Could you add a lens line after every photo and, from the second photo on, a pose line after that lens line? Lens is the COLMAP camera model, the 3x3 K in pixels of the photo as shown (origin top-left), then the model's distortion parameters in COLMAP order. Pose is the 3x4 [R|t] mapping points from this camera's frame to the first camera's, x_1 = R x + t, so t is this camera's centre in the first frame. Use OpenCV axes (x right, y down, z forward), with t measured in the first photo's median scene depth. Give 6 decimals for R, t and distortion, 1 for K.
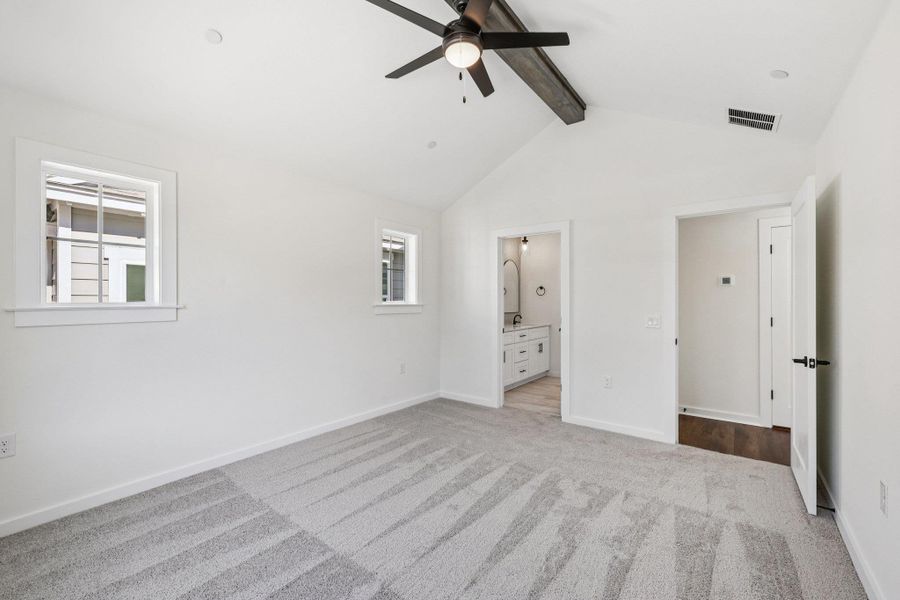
lens RADIAL K [[386.0, 0, 445.3], [0, 386.0, 303.1], [0, 0, 1]] dist [0.009547, 0.000261]
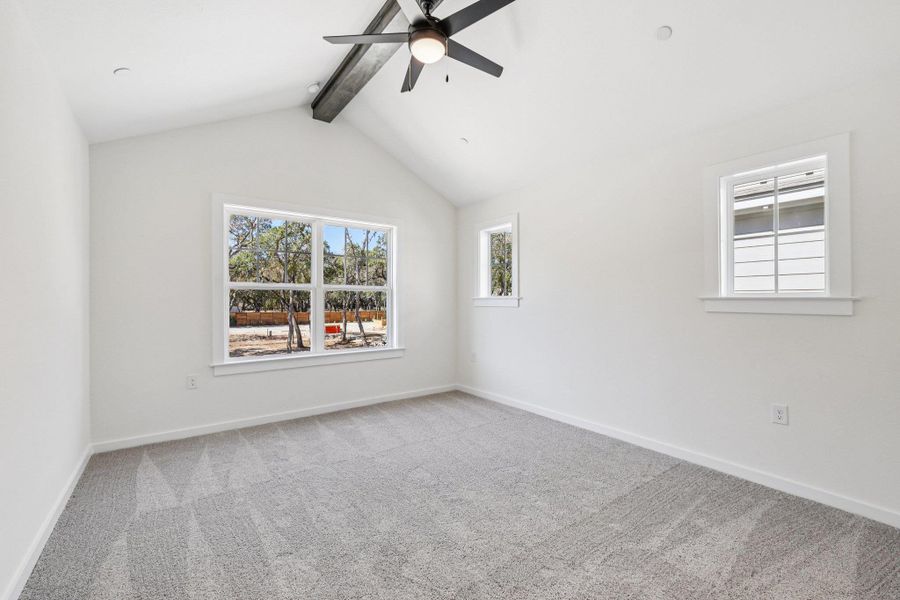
lens RADIAL K [[386.0, 0, 447.3], [0, 386.0, 297.6], [0, 0, 1]] dist [0.009547, 0.000261]
pose [[-0.226737, 0.007422, -0.973928, 0.569820], [0.005566, 0.999965, 0.006325, -0.001676], [0.973940, -0.003987, -0.226771, 0.721063]]
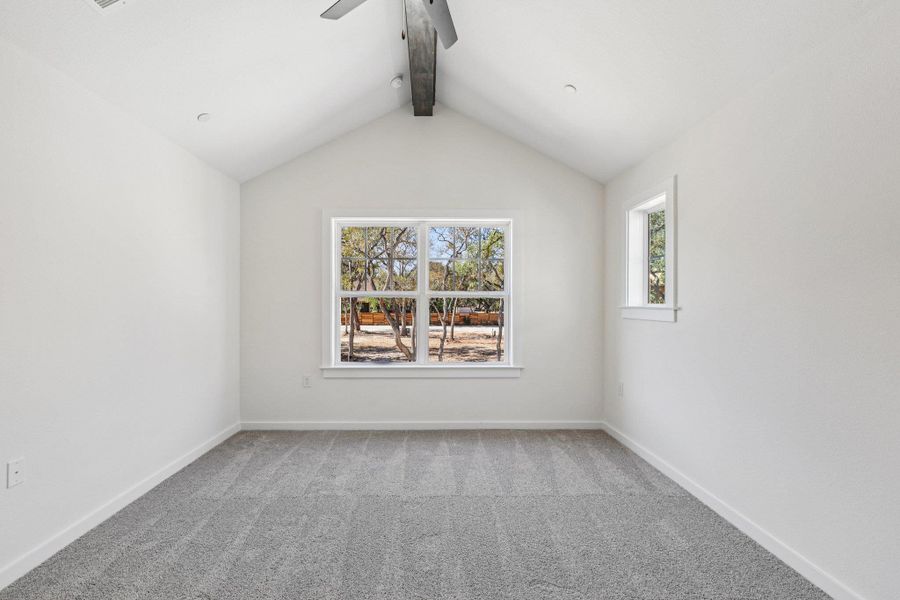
lens RADIAL K [[386.0, 0, 449.5], [0, 386.0, 298.7], [0, 0, 1]] dist [0.009547, 0.000261]
pose [[-0.750318, 0.008087, -0.661028, 0.242141], [0.008943, 0.999958, 0.002083, -0.014140], [0.661017, -0.004348, -0.750358, 0.917050]]
